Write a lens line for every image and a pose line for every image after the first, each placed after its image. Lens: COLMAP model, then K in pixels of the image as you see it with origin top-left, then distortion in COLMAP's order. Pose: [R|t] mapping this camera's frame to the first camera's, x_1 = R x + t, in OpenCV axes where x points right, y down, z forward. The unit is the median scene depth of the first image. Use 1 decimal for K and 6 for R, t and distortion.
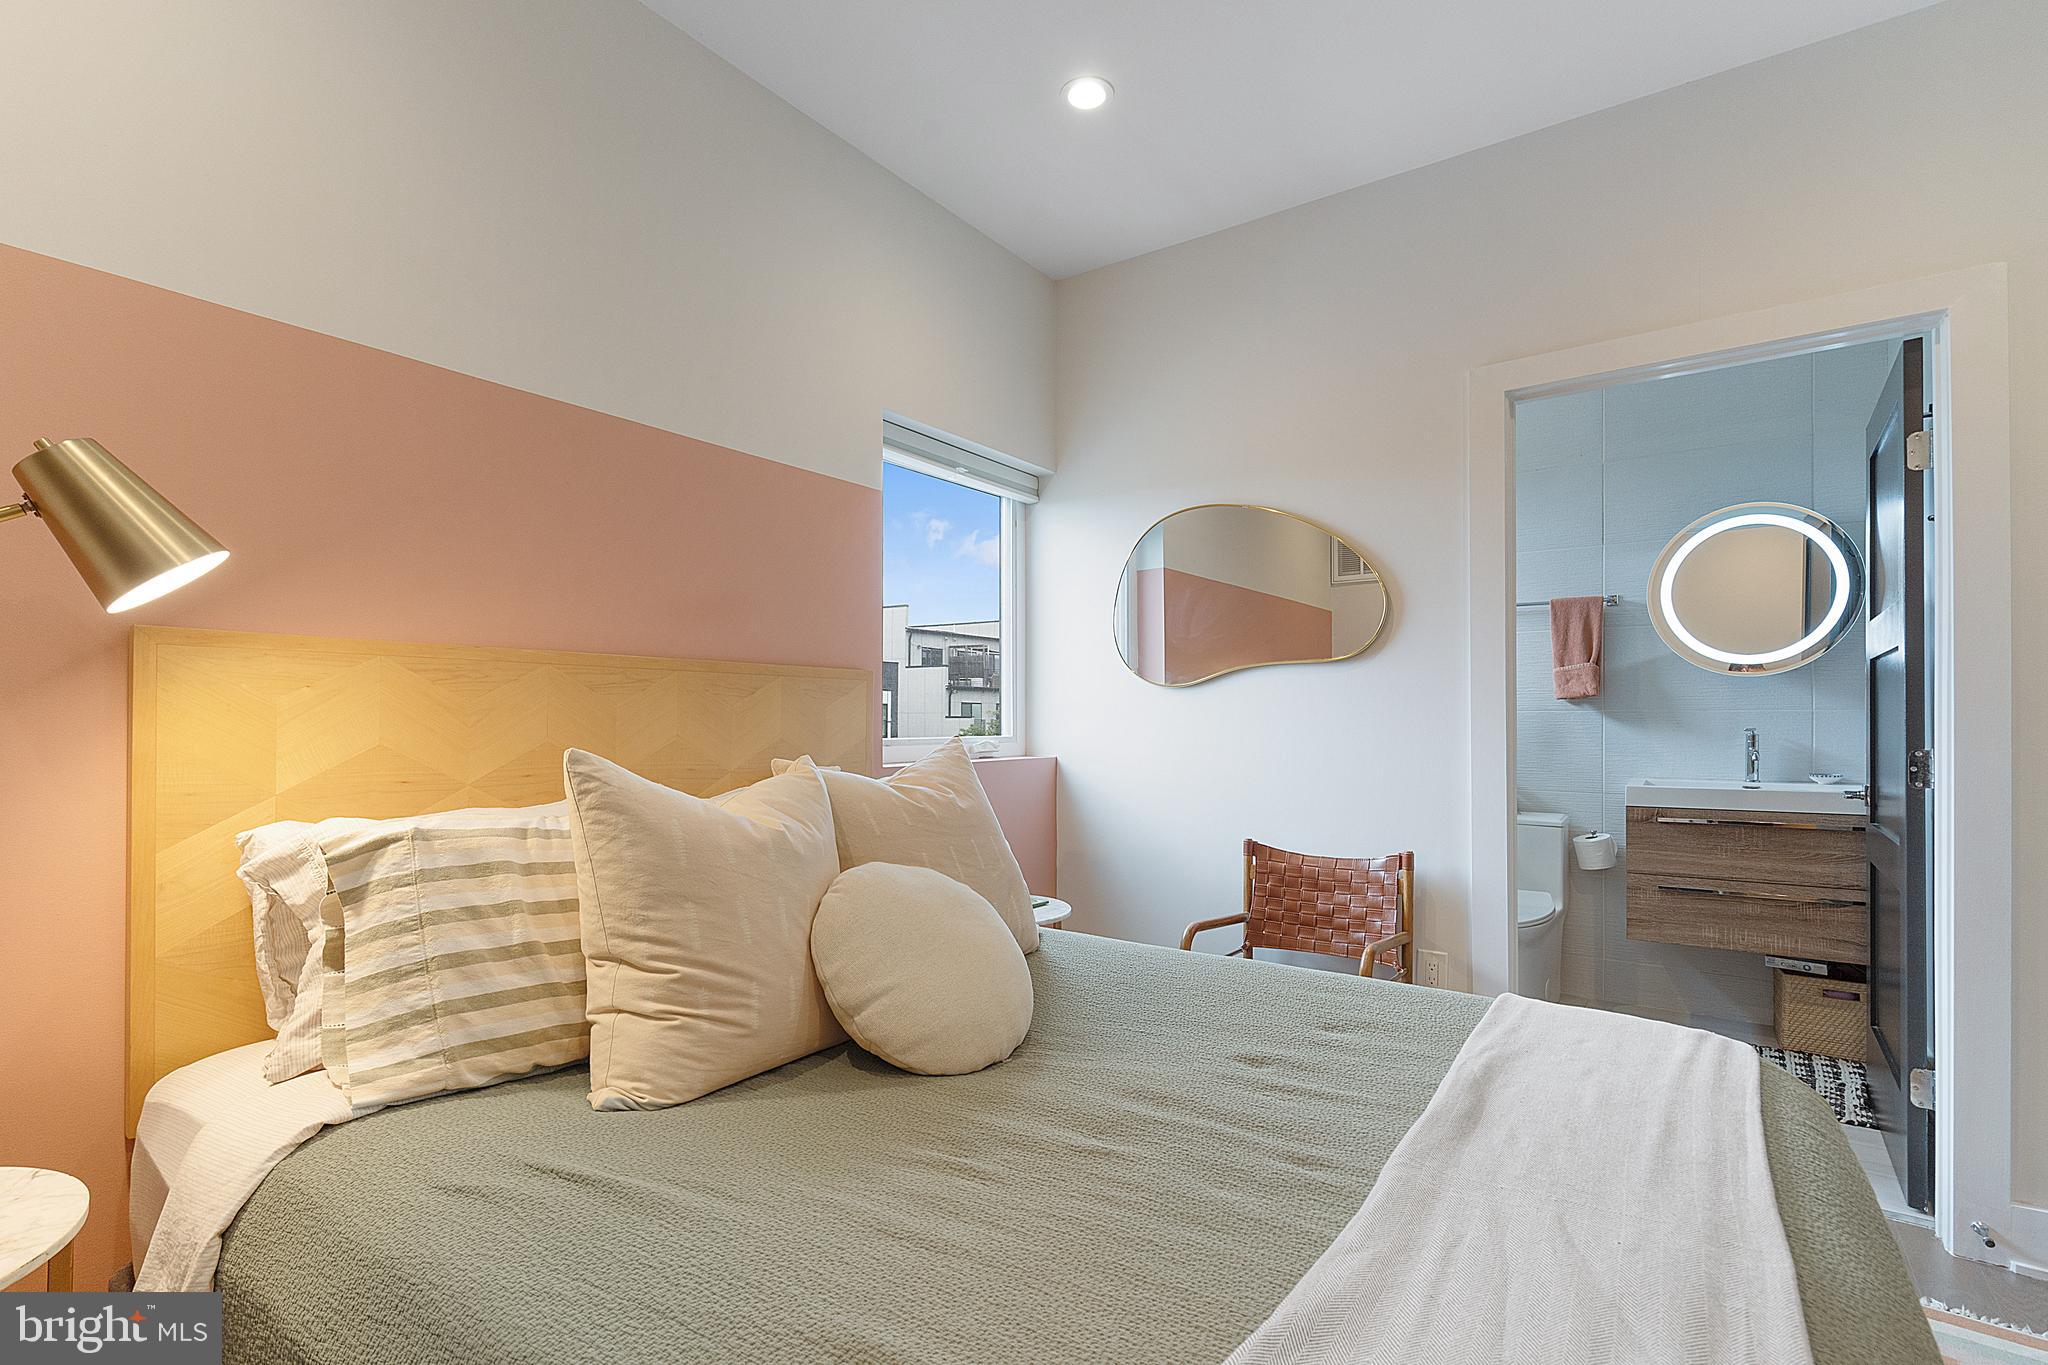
lens RADIAL K [[957.3, 0, 1009.8], [0, 957.3, 714.7], [0, 0, 1]] dist [0.000806, 0.000132]
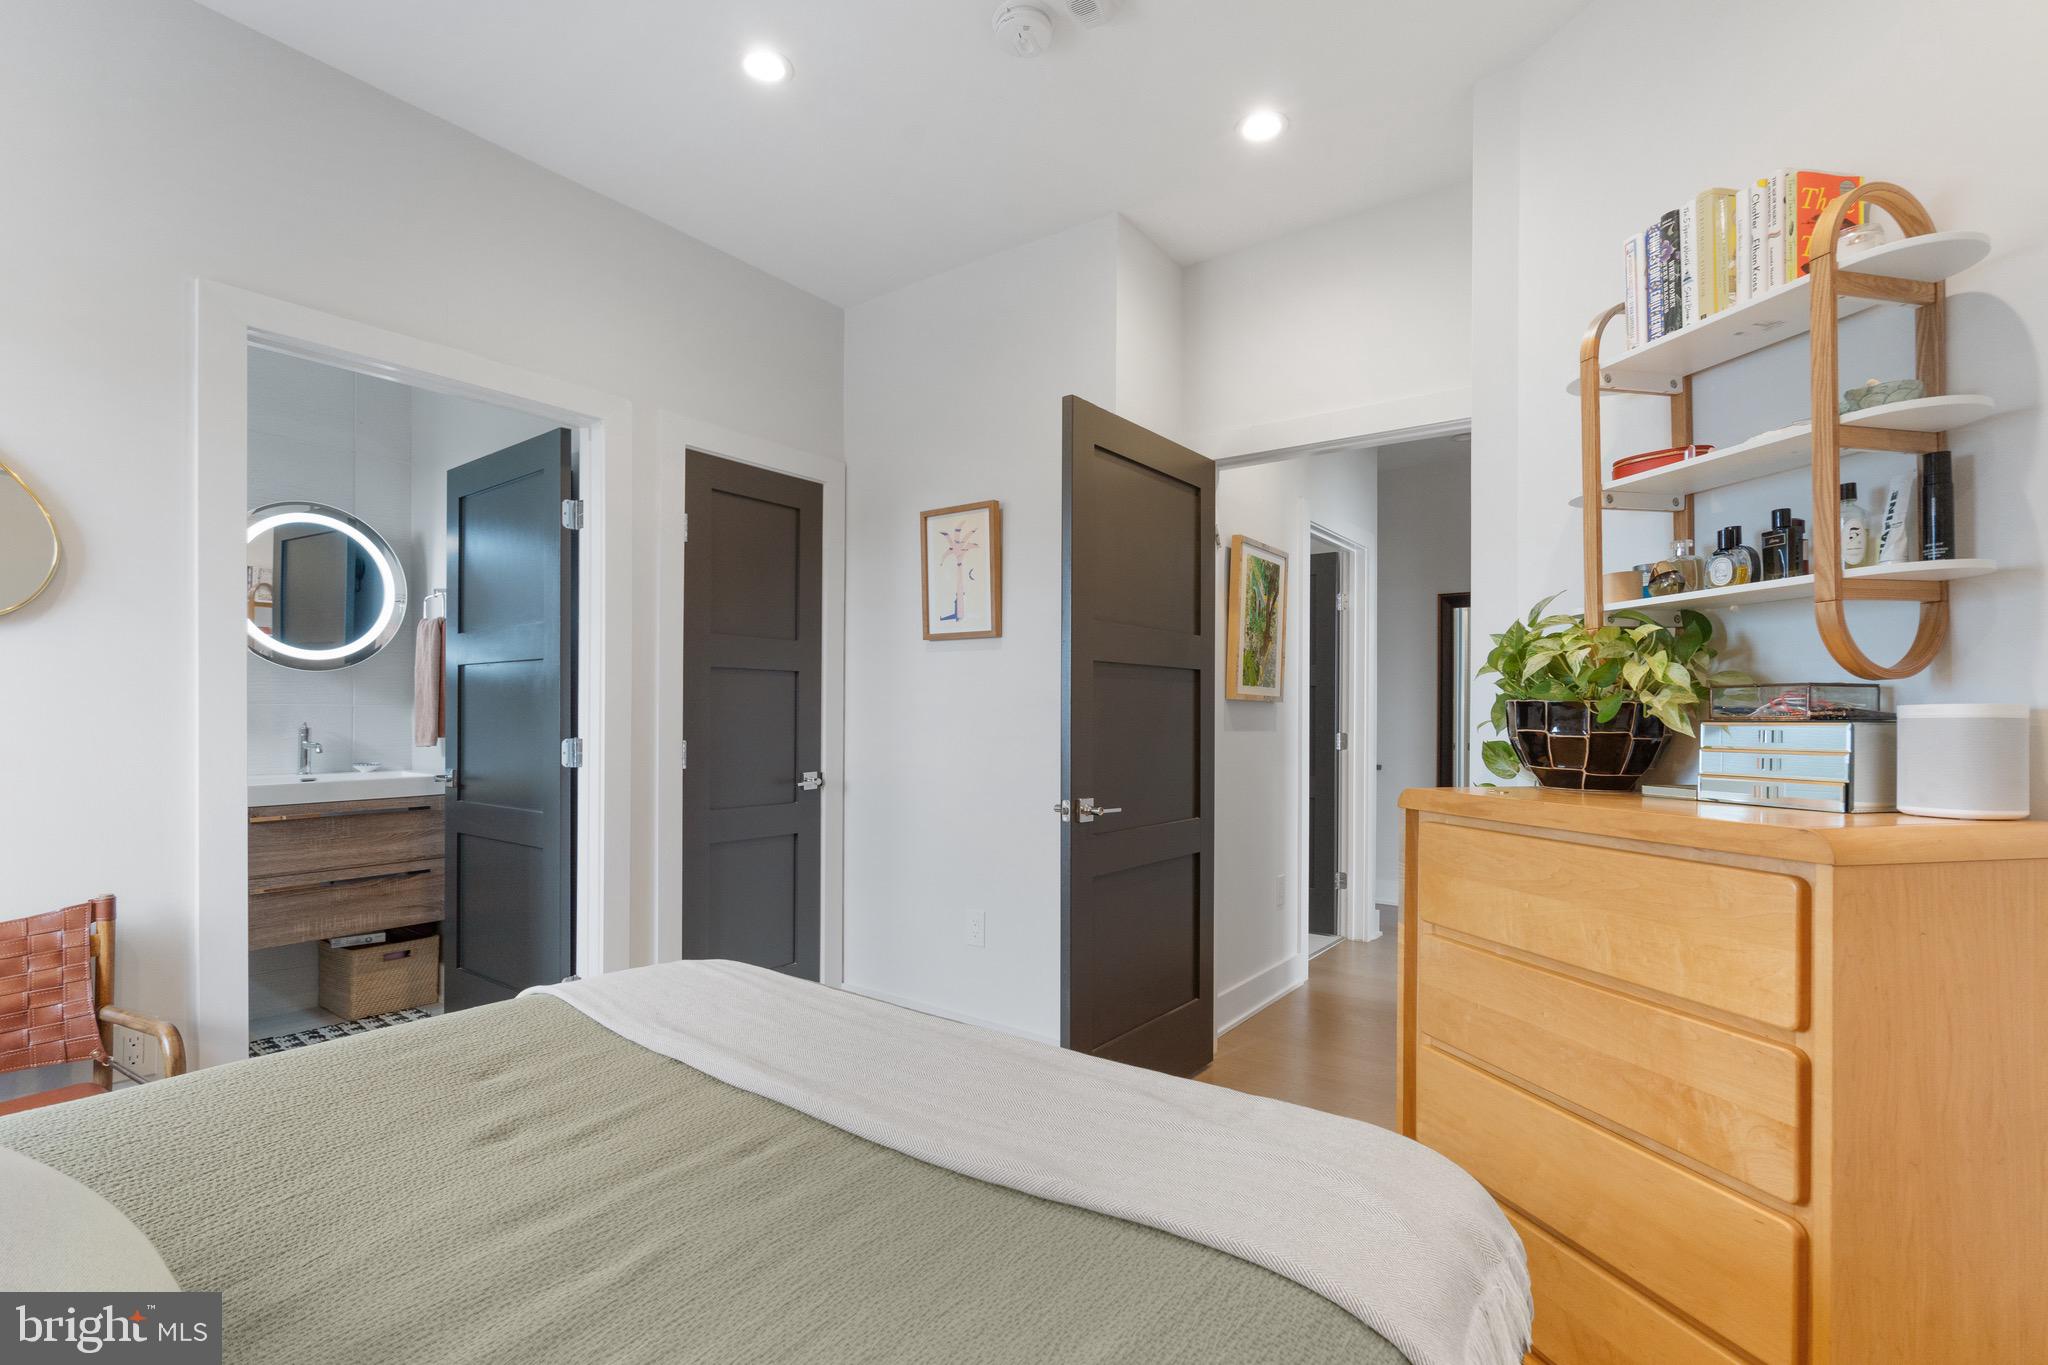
lens RADIAL K [[957.3, 0, 1009.8], [0, 957.3, 714.7], [0, 0, 1]] dist [0.000806, 0.000132]
pose [[0.019280, -0.000870, 0.999814, -0.293446], [-0.011081, 0.999938, 0.001084, -0.004104], [-0.999753, -0.011099, 0.019270, 0.283864]]
